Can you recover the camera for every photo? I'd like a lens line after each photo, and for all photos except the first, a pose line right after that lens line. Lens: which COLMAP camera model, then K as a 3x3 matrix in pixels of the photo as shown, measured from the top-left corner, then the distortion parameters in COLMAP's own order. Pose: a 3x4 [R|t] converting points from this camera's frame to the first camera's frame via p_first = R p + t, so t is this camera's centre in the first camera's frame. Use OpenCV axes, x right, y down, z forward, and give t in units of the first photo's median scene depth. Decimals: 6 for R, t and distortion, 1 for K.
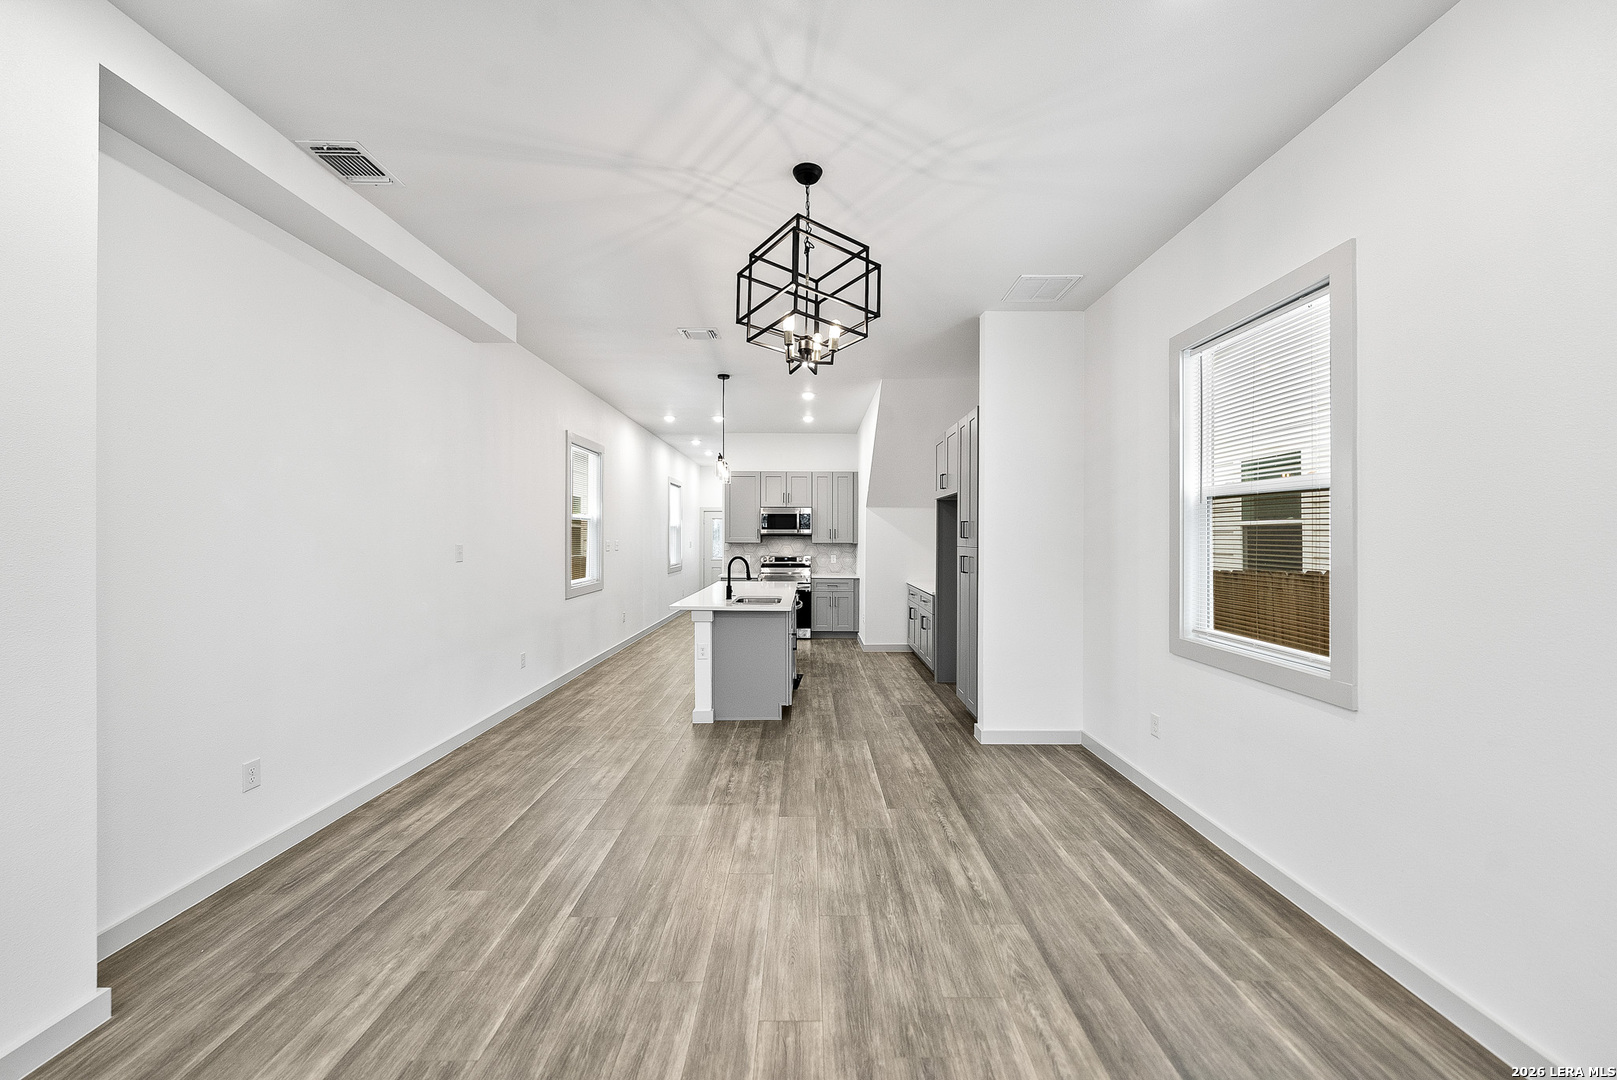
lens RADIAL K [[593.4, 0, 811.9], [0, 593.4, 535.2], [0, 0, 1]] dist [0.001653, -0.001024]
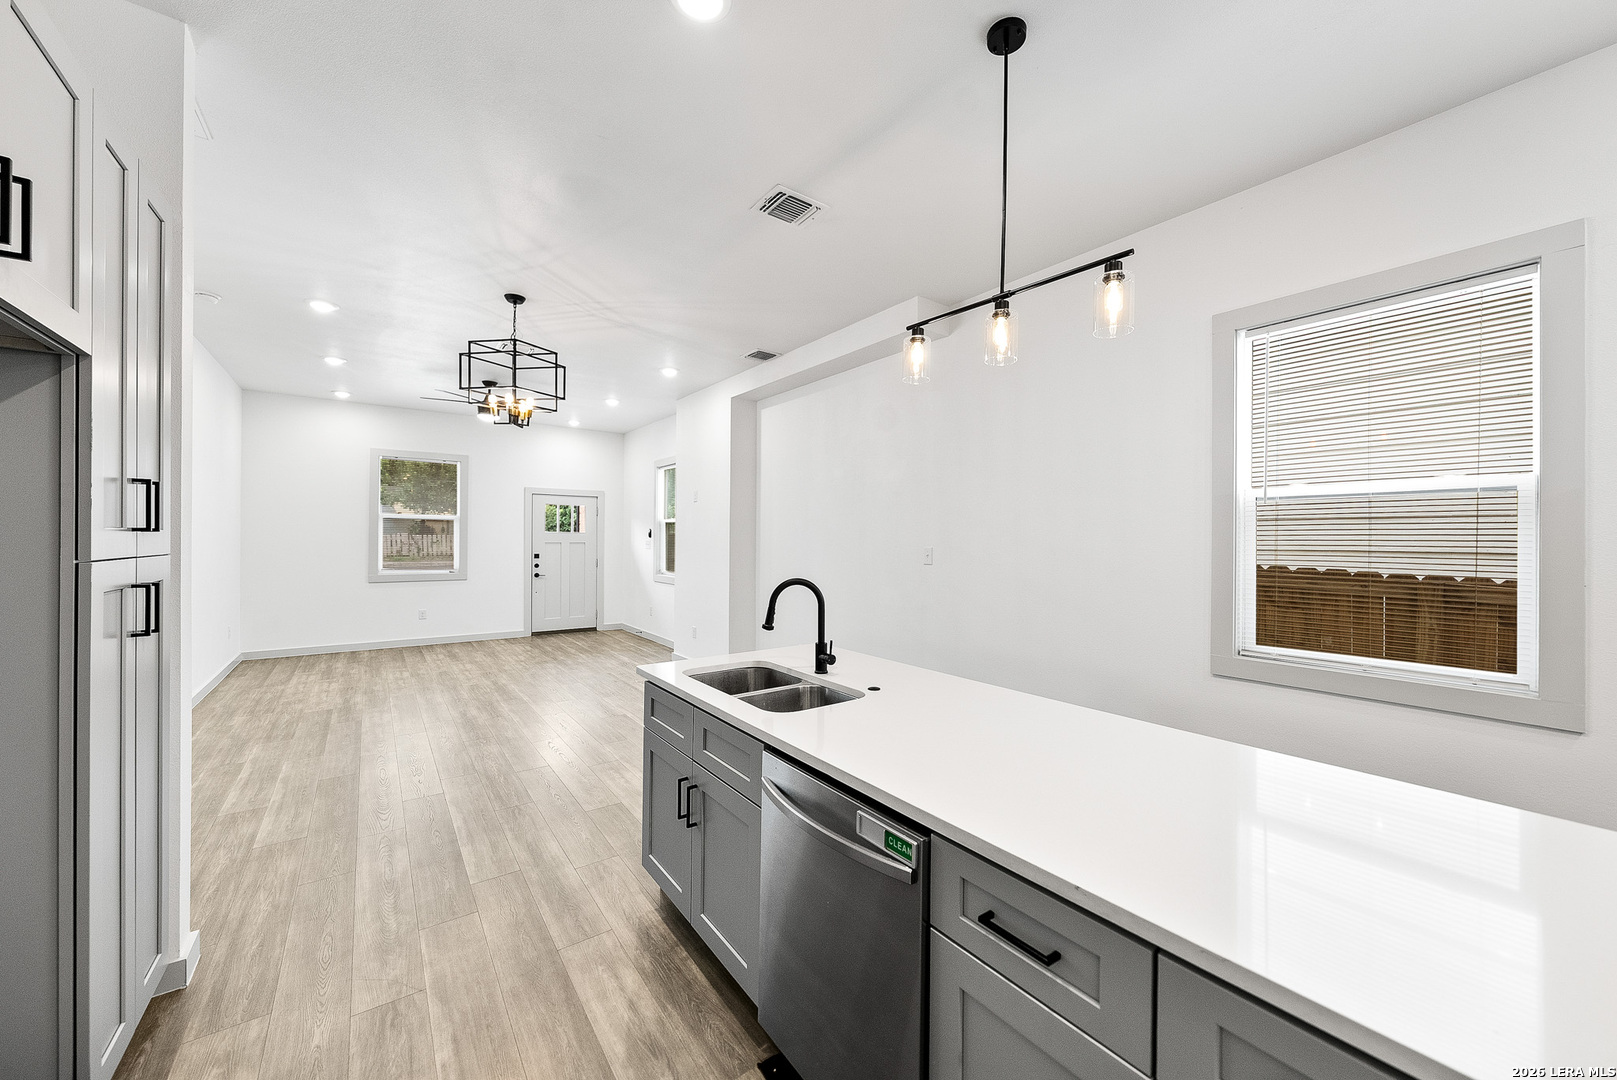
lens RADIAL K [[593.4, 0, 811.4], [0, 593.4, 537.0], [0, 0, 1]] dist [0.001653, -0.001024]
pose [[-0.807513, -0.011520, -0.589737, 0.252496], [-0.008712, 0.999933, -0.007603, 0.011671], [0.589785, -0.001001, -0.807560, 2.489408]]
